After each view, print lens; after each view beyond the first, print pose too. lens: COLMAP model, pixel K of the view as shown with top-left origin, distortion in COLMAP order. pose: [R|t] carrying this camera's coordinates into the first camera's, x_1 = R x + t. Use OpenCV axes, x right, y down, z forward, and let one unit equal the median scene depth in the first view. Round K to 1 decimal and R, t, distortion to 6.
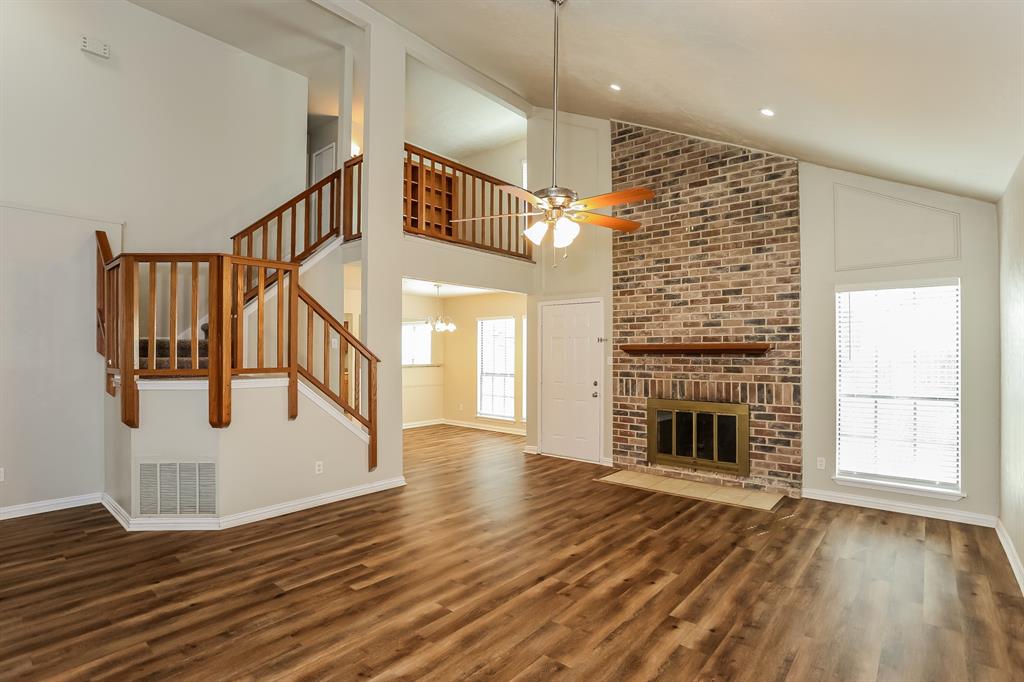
lens RADIAL K [[503.0, 0, 509.0], [0, 503.0, 352.2], [0, 0, 1]] dist [-0.067332, 0.034831]
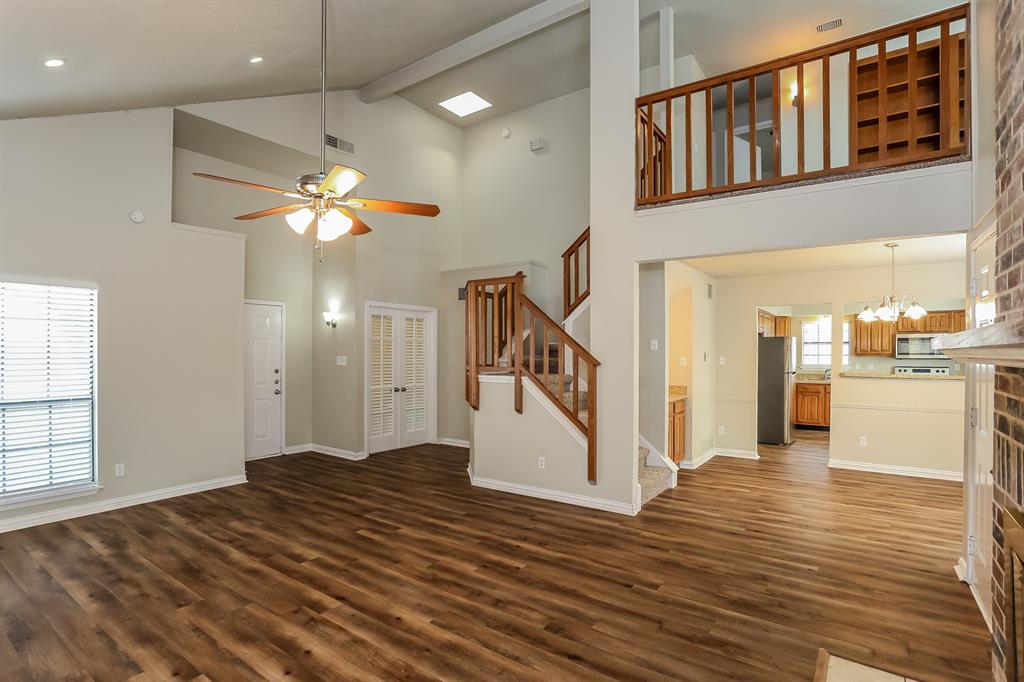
lens RADIAL K [[503.0, 0, 509.0], [0, 503.0, 352.2], [0, 0, 1]] dist [-0.067332, 0.034831]
pose [[0.082432, -0.002373, -0.996594, 0.935695], [-0.002133, 0.999994, -0.002557, -0.003603], [0.996594, 0.002337, 0.082426, 1.142440]]
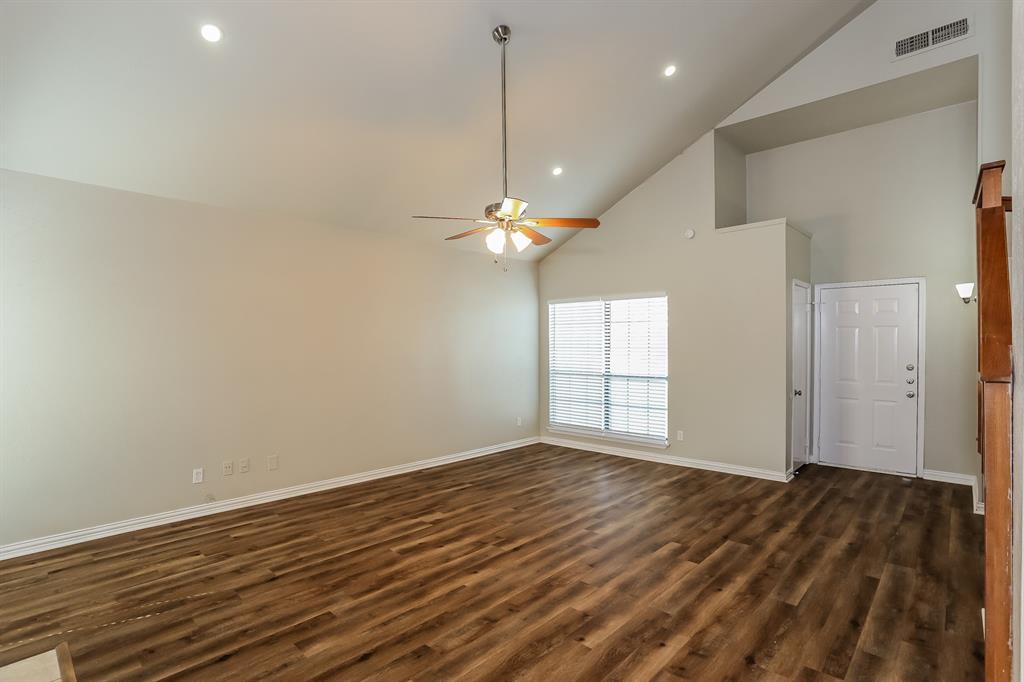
lens RADIAL K [[503.0, 0, 509.0], [0, 503.0, 352.2], [0, 0, 1]] dist [-0.067332, 0.034831]
pose [[-0.999180, 0.000813, 0.040469, 0.032009], [0.001590, 0.999815, 0.019172, -0.004708], [-0.040446, 0.019221, -0.998997, 1.942134]]
